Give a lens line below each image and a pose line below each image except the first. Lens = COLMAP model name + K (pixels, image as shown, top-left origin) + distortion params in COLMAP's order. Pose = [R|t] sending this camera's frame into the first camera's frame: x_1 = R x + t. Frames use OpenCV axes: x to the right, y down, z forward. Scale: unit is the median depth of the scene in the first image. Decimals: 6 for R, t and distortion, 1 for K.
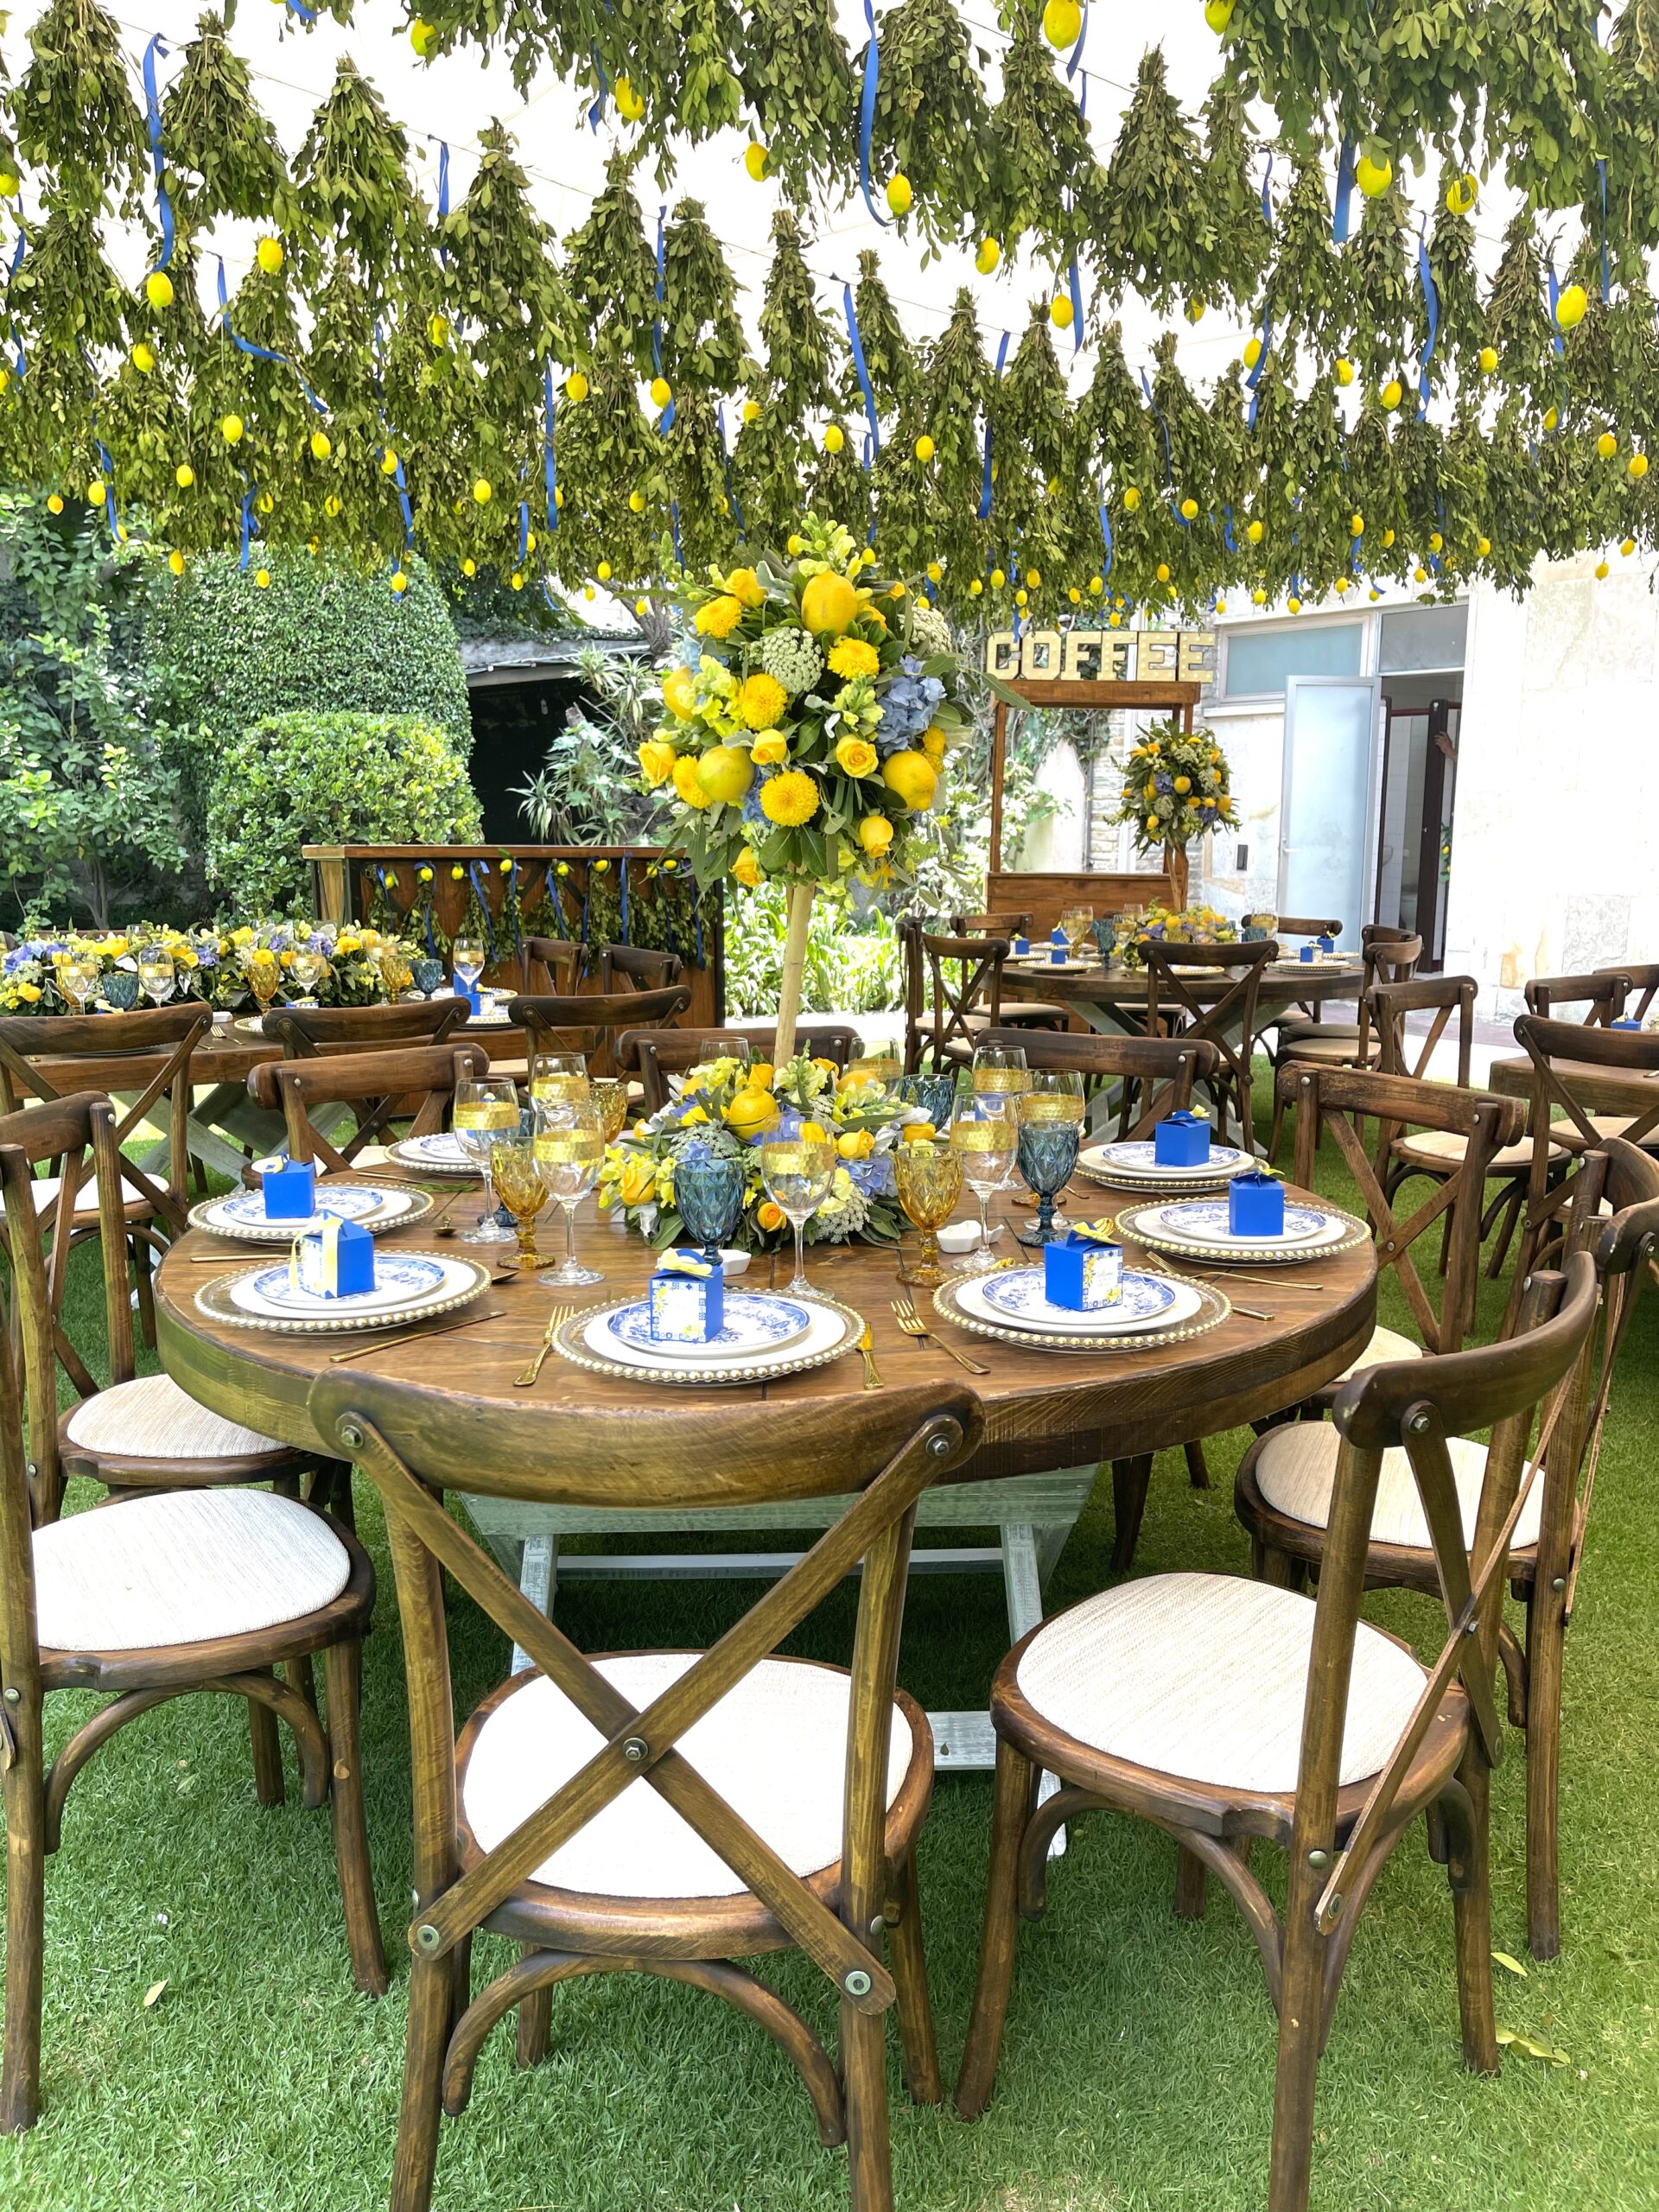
lens RADIAL K [[1661.0, 0, 831.4], [0, 1661.0, 1108.2], [0, 0, 1]] dist [0.052541, -0.042959]
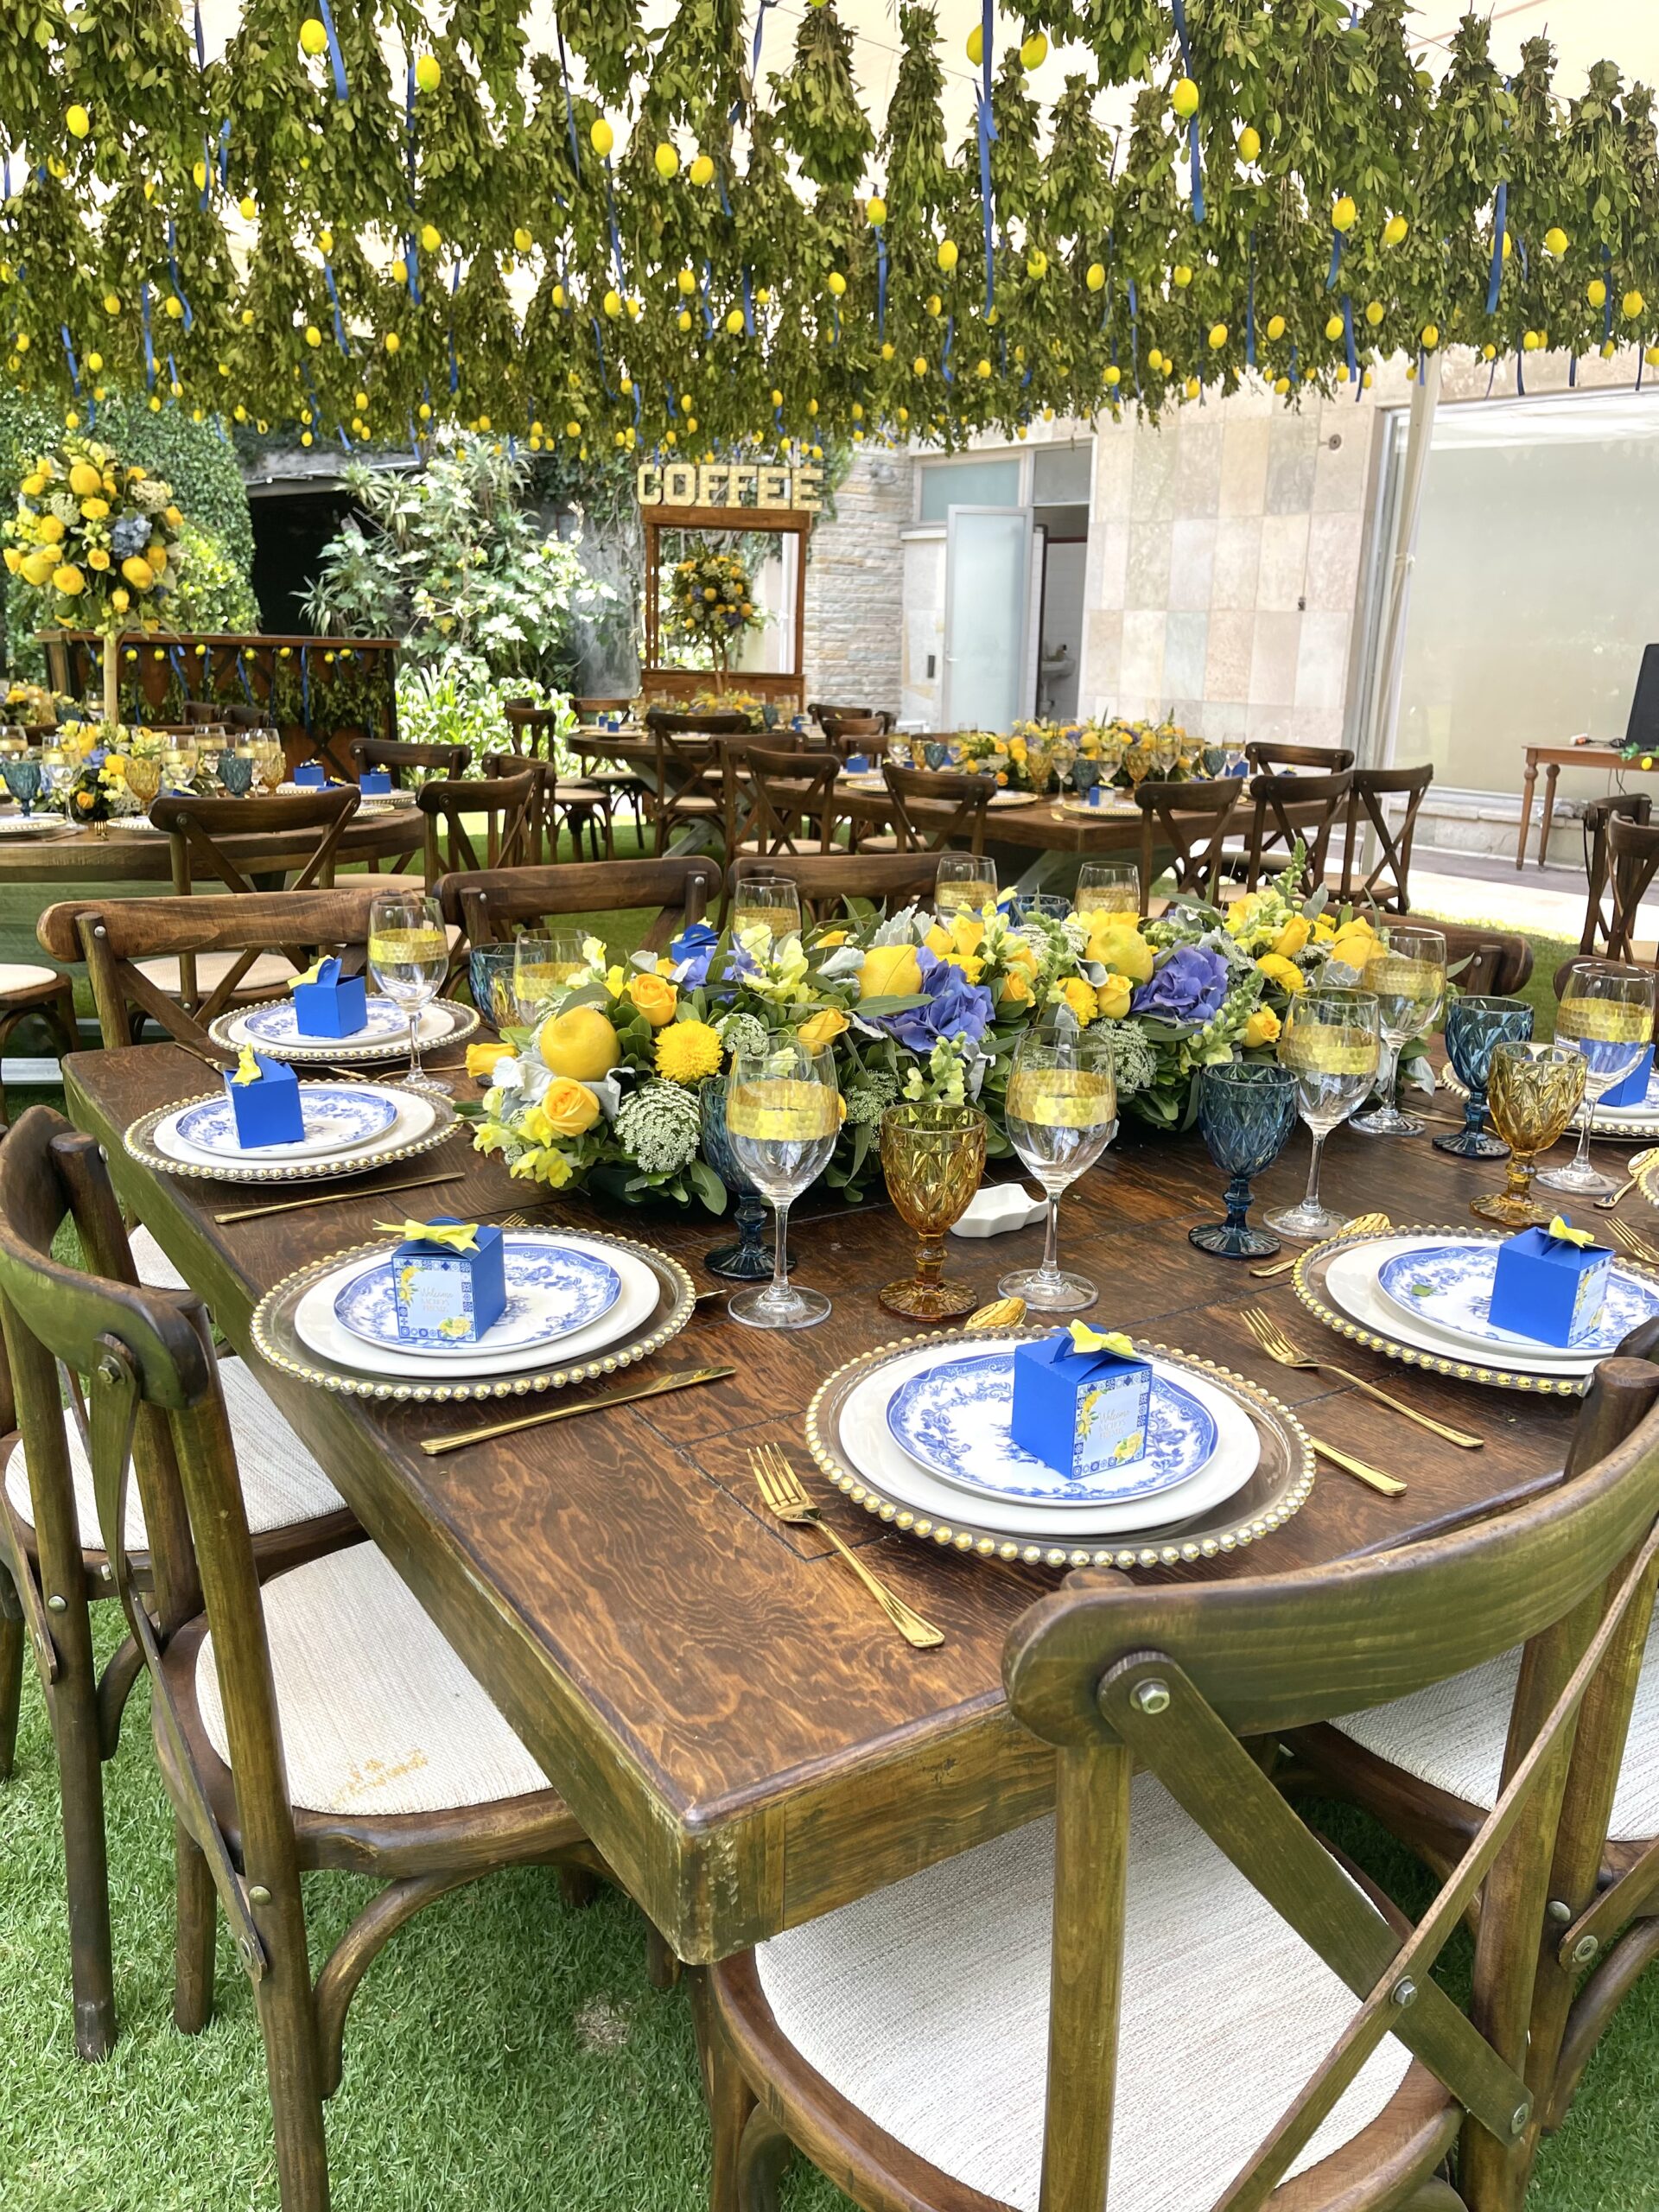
lens RADIAL K [[1661.0, 0, 829.8], [0, 1661.0, 1120.5], [0, 0, 1]] dist [0.052541, -0.042959]
pose [[0.999288, 0.004829, 0.037420, 0.191665], [-0.008888, 0.993992, 0.109095, 0.053774], [-0.036668, -0.109350, 0.993327, -0.259340]]
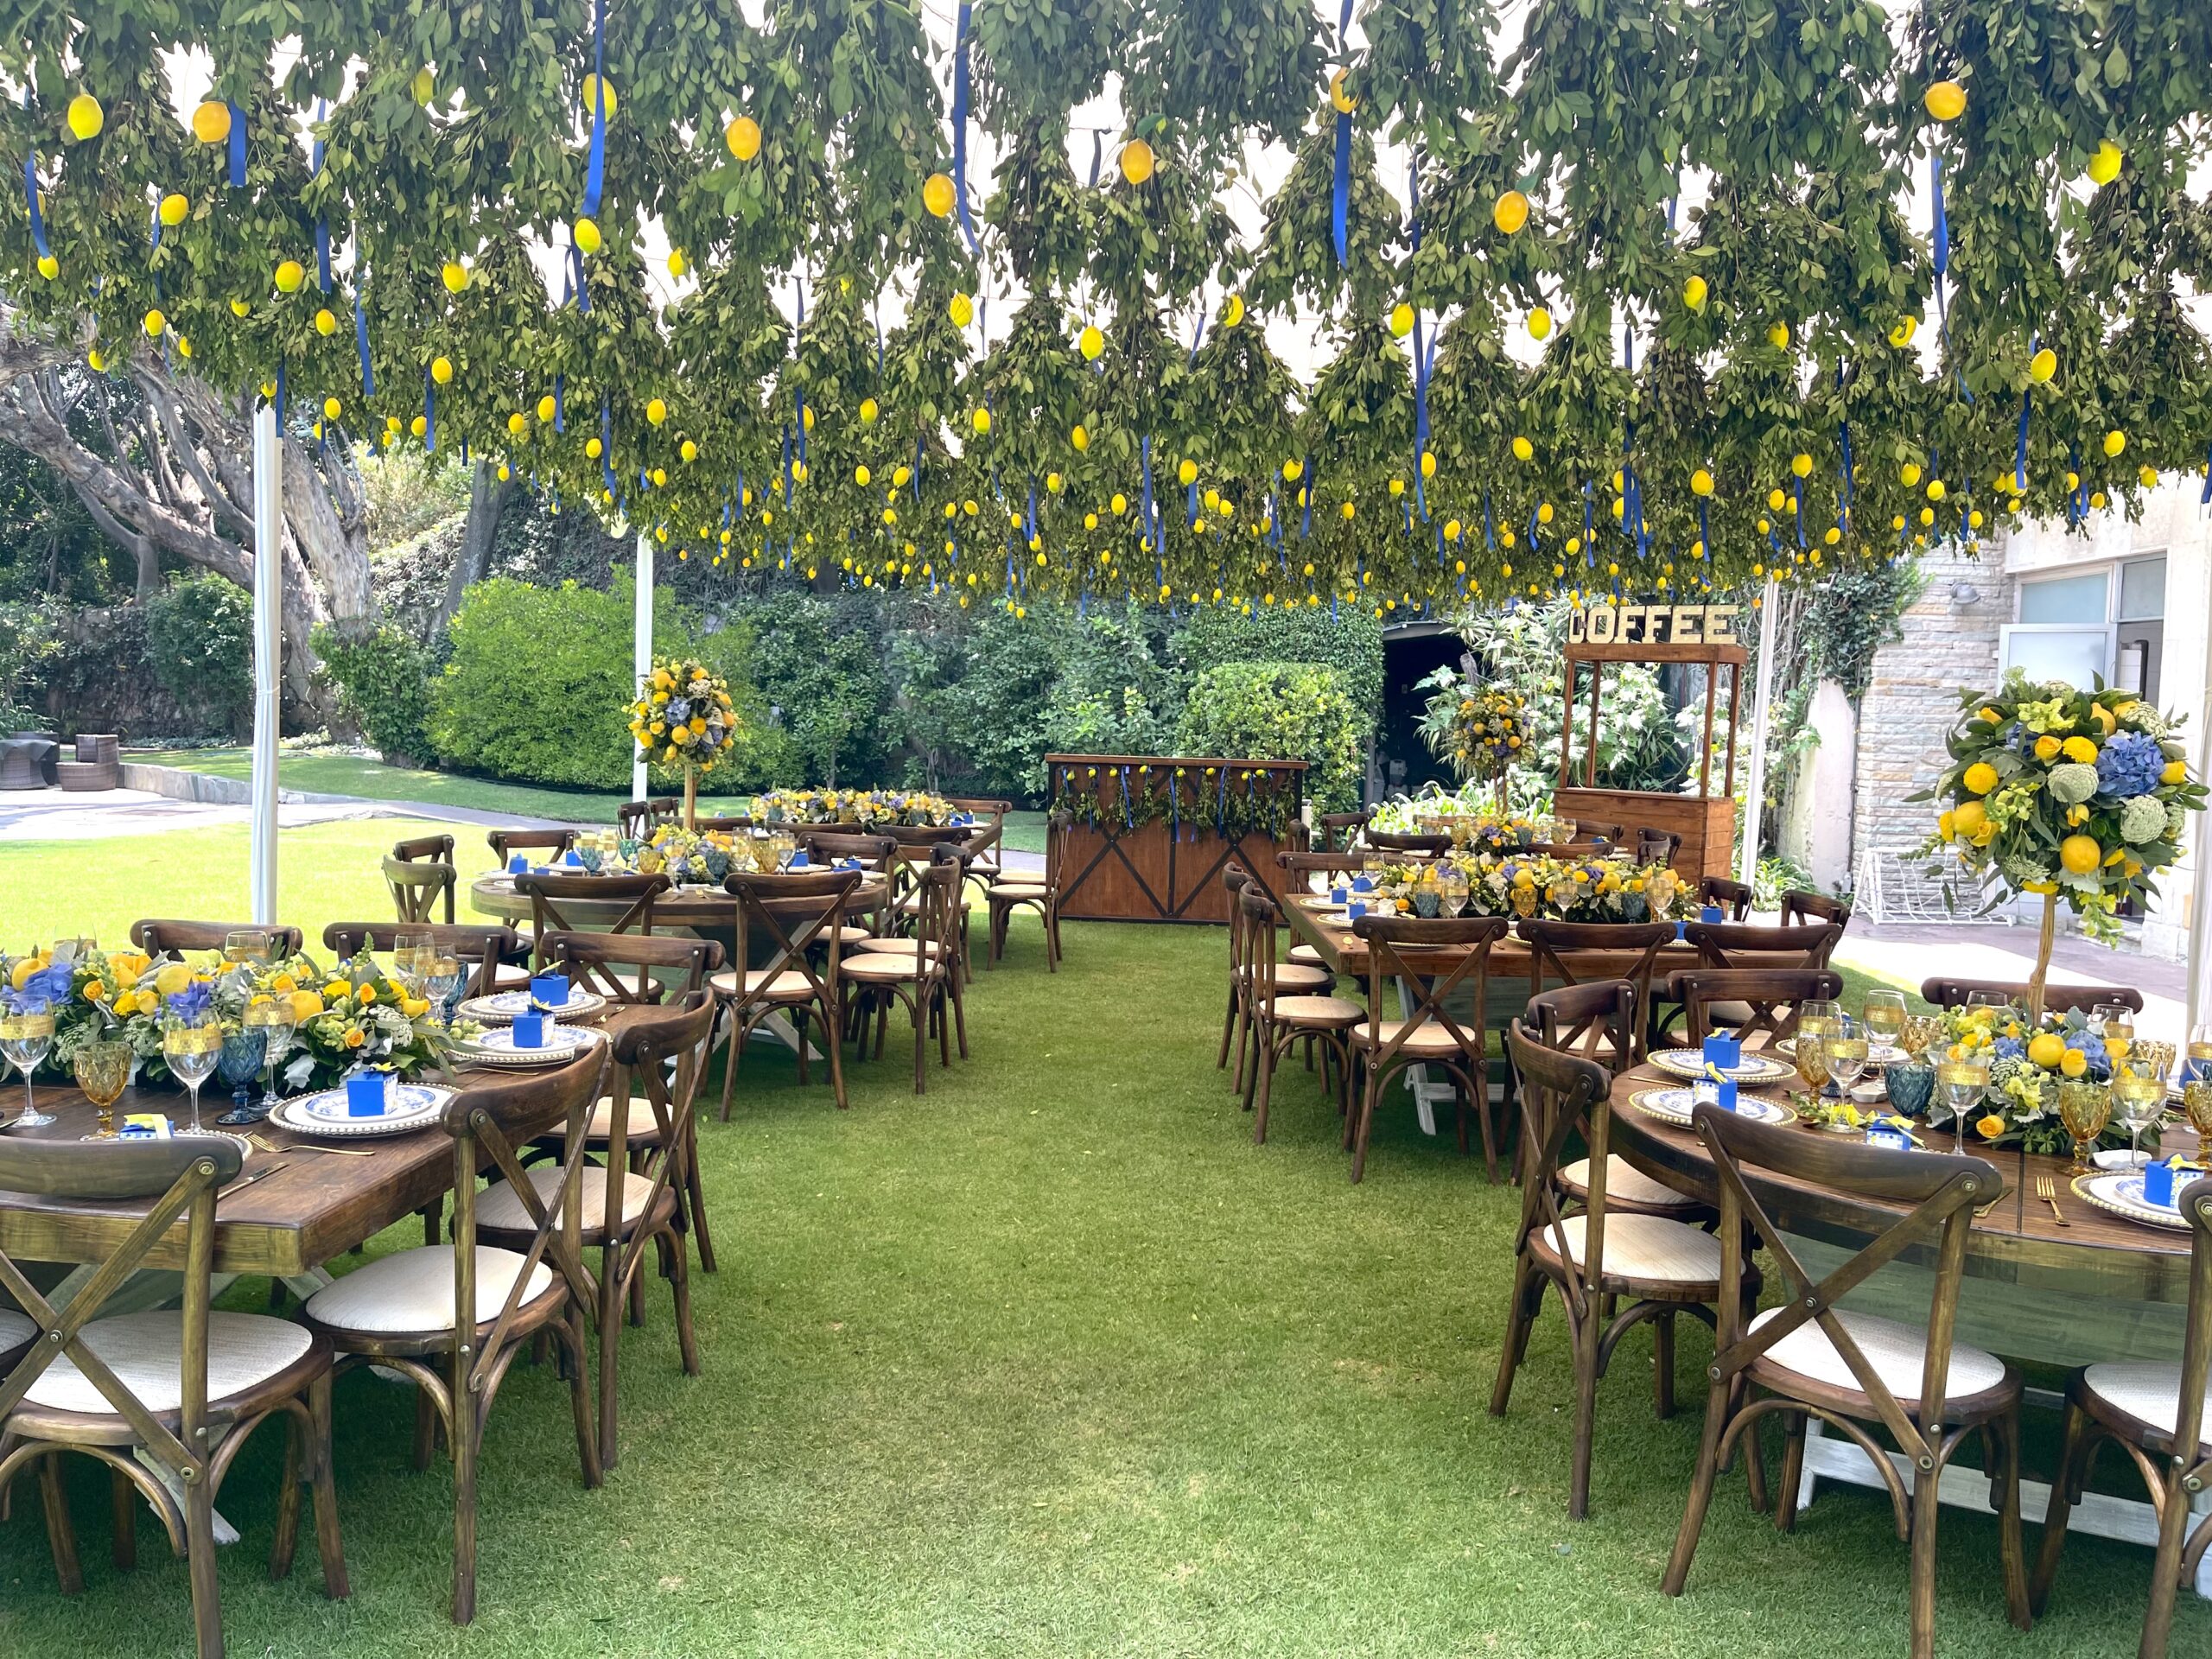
lens RADIAL K [[1661.0, 0, 1112.3], [0, 1661.0, 834.9], [0, 0, 1]] dist [0.052541, -0.042959]
pose [[0.789067, 0.058252, -0.611539, 0.628757], [-0.124057, 0.990094, -0.065759, 0.022294], [0.601651, 0.127754, 0.788477, -0.229805]]
